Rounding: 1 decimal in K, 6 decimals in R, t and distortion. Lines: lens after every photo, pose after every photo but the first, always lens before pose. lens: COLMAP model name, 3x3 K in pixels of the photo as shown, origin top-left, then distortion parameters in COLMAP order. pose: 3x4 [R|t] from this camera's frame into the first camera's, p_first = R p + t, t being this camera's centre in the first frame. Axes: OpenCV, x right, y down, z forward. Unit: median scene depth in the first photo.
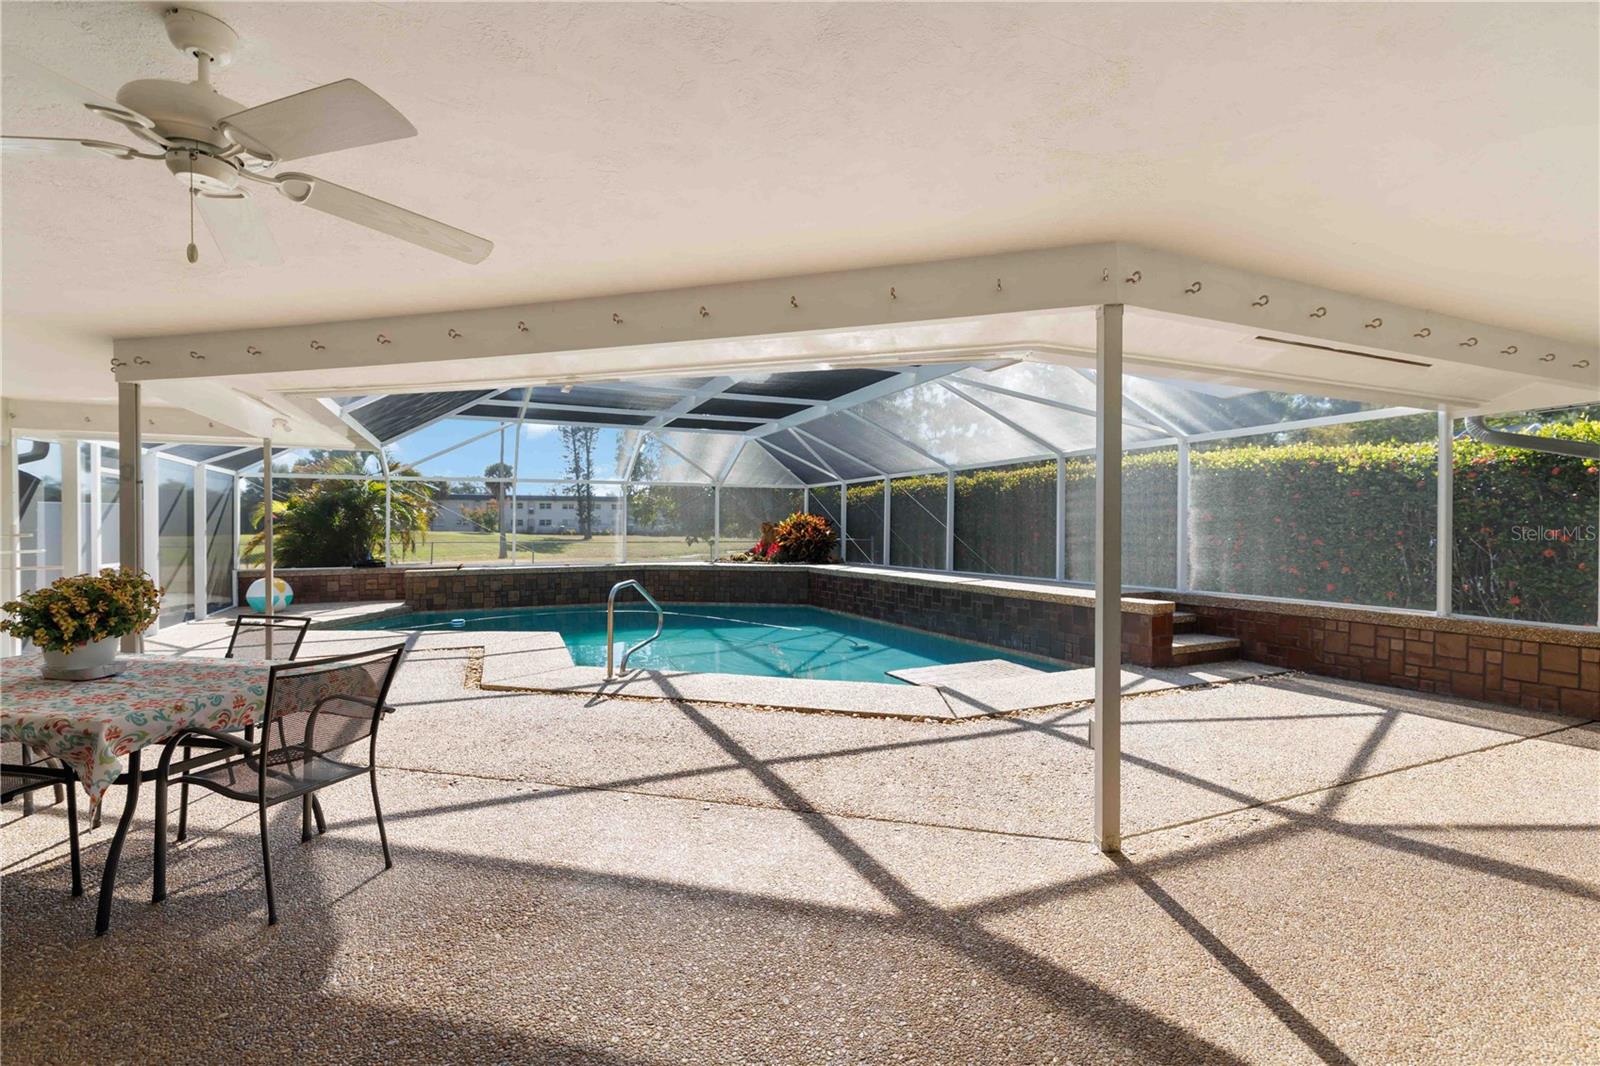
lens RADIAL K [[702.8, 0, 805.9], [0, 702.8, 527.8], [0, 0, 1]] dist [-0.001230, -0.000221]
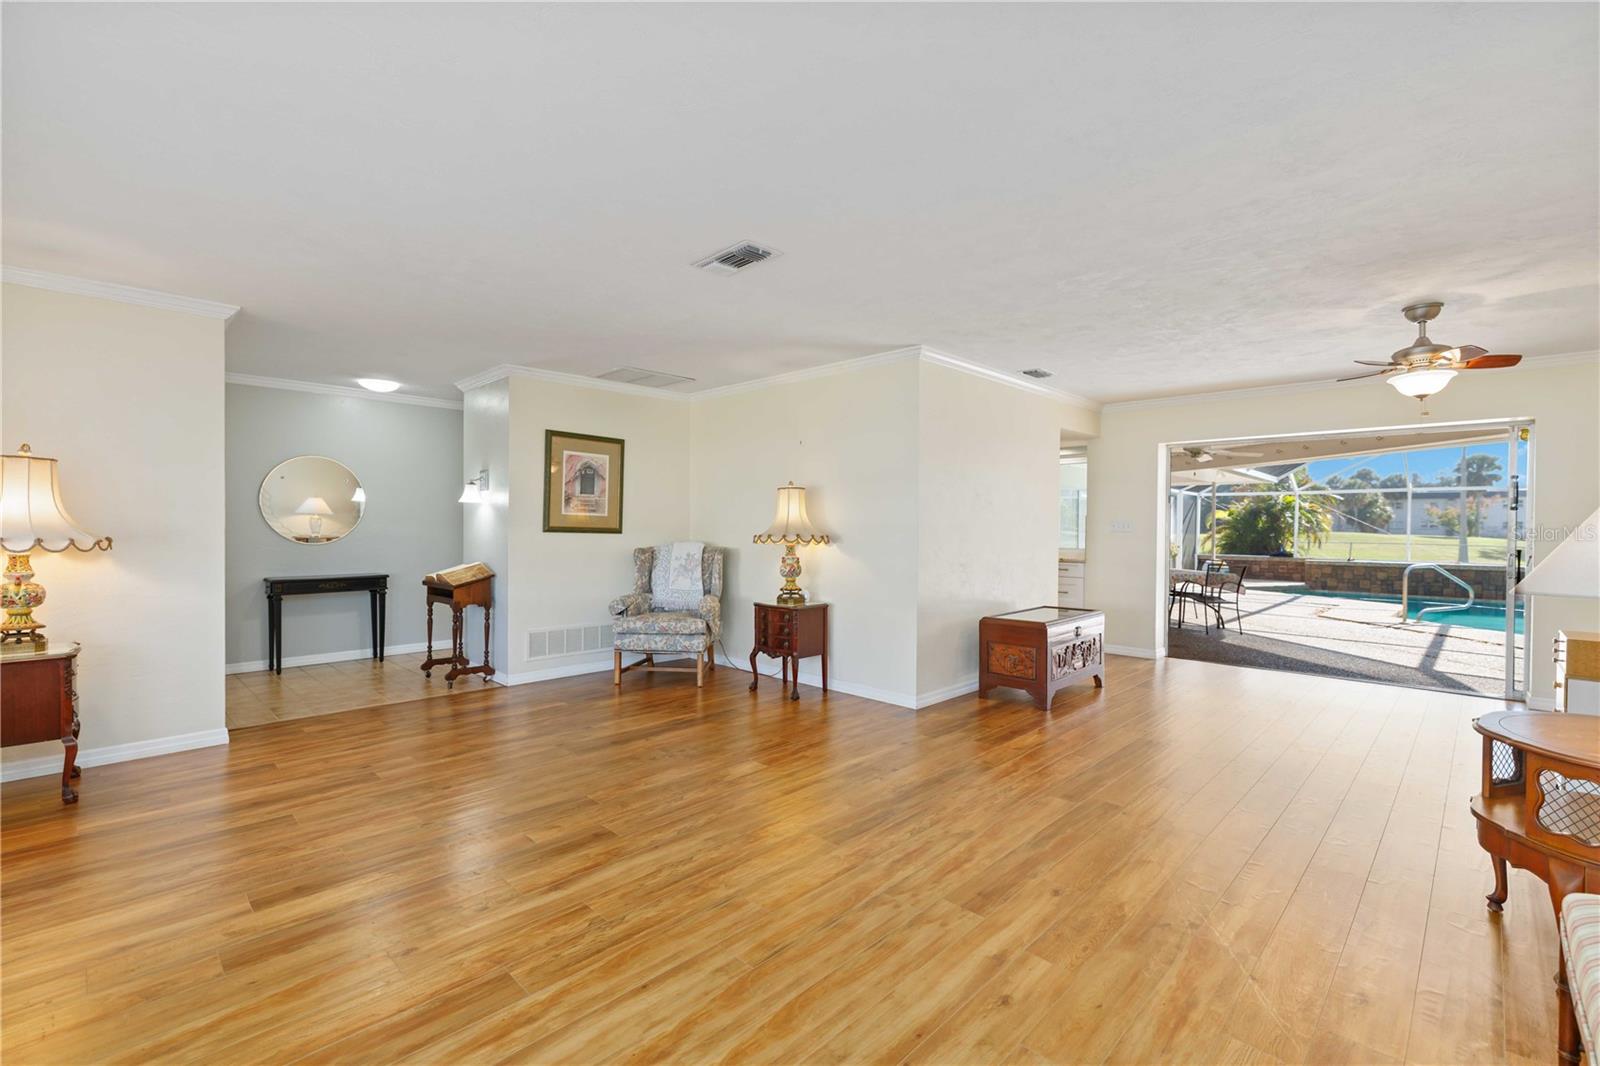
lens RADIAL K [[702.8, 0, 805.9], [0, 702.8, 527.8], [0, 0, 1]] dist [-0.001230, -0.000221]
pose [[0.372924, 0.006949, -0.927836, 0.329436], [-0.010286, 0.999941, 0.003355, 0.003305], [0.927805, 0.008292, 0.372974, -0.410750]]
